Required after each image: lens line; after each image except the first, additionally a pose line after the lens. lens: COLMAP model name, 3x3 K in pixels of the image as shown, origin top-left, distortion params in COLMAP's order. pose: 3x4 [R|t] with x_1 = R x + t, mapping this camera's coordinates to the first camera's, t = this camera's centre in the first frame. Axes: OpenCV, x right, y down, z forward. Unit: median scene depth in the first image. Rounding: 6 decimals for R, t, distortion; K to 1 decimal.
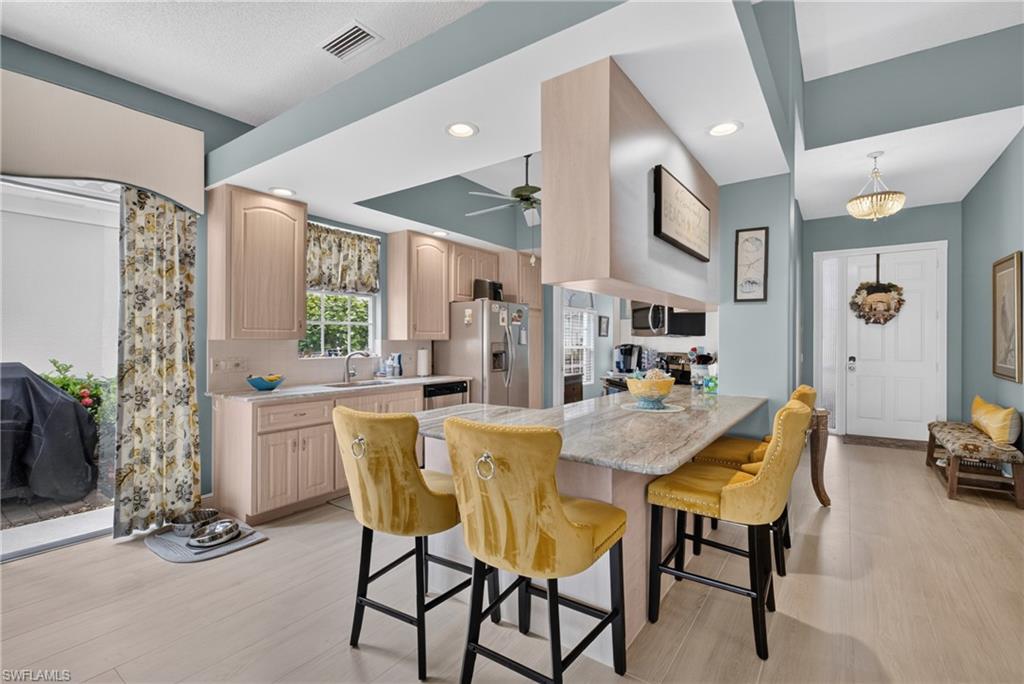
lens RADIAL K [[459.2, 0, 514.7], [0, 459.2, 341.6], [0, 0, 1]] dist [-0.003095, -0.000576]
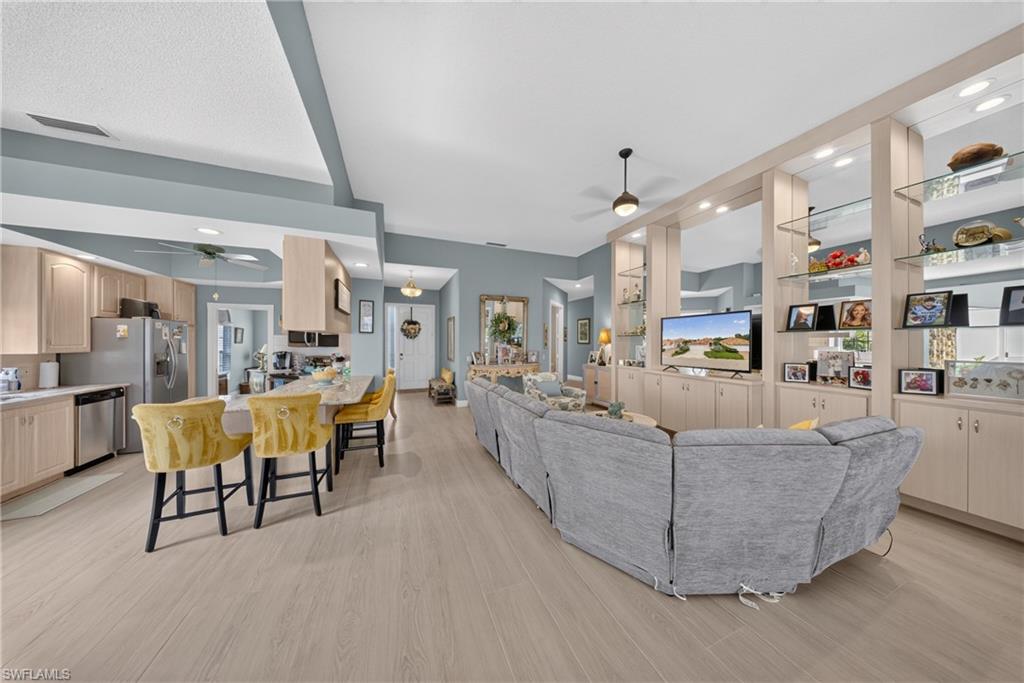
lens RADIAL K [[302.5, 0, 516.8], [0, 302.5, 342.7], [0, 0, 1]] dist [-0.001505, -0.000072]
pose [[0.529062, -0.004246, 0.848572, -0.240663], [0.000767, 0.999989, 0.004526, -0.031849], [-0.848583, -0.001744, 0.529060, -0.277196]]
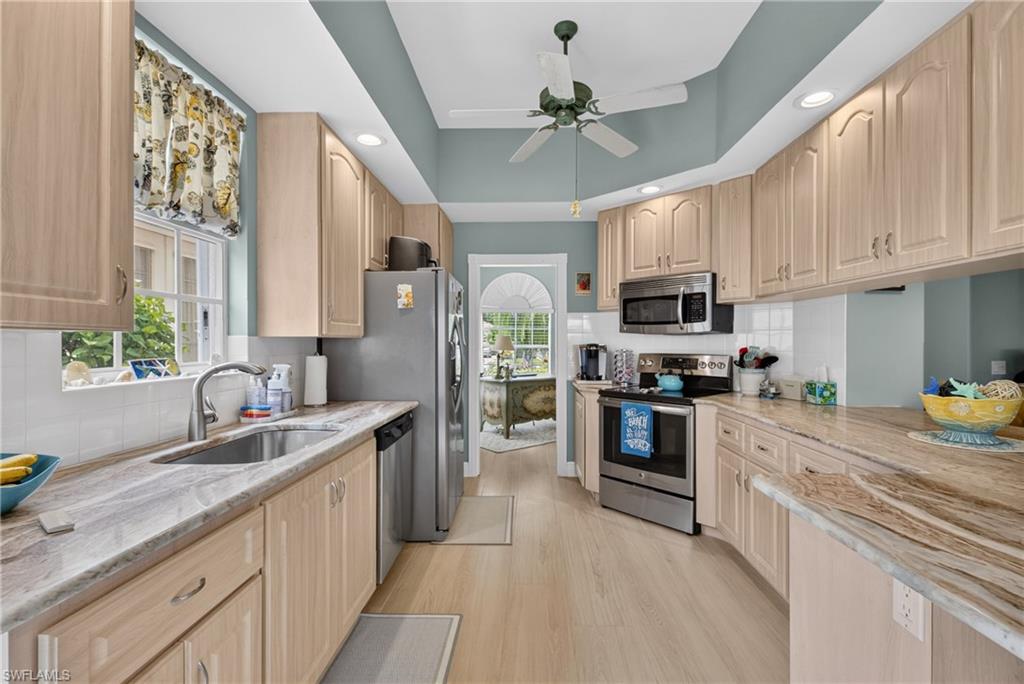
lens RADIAL K [[459.2, 0, 516.4], [0, 459.2, 343.2], [0, 0, 1]] dist [-0.003095, -0.000576]
pose [[0.826485, -0.003133, 0.562949, -0.339019], [0.001439, 0.999993, 0.003453, 0.001978], [-0.562956, -0.002043, 0.826484, 0.477557]]
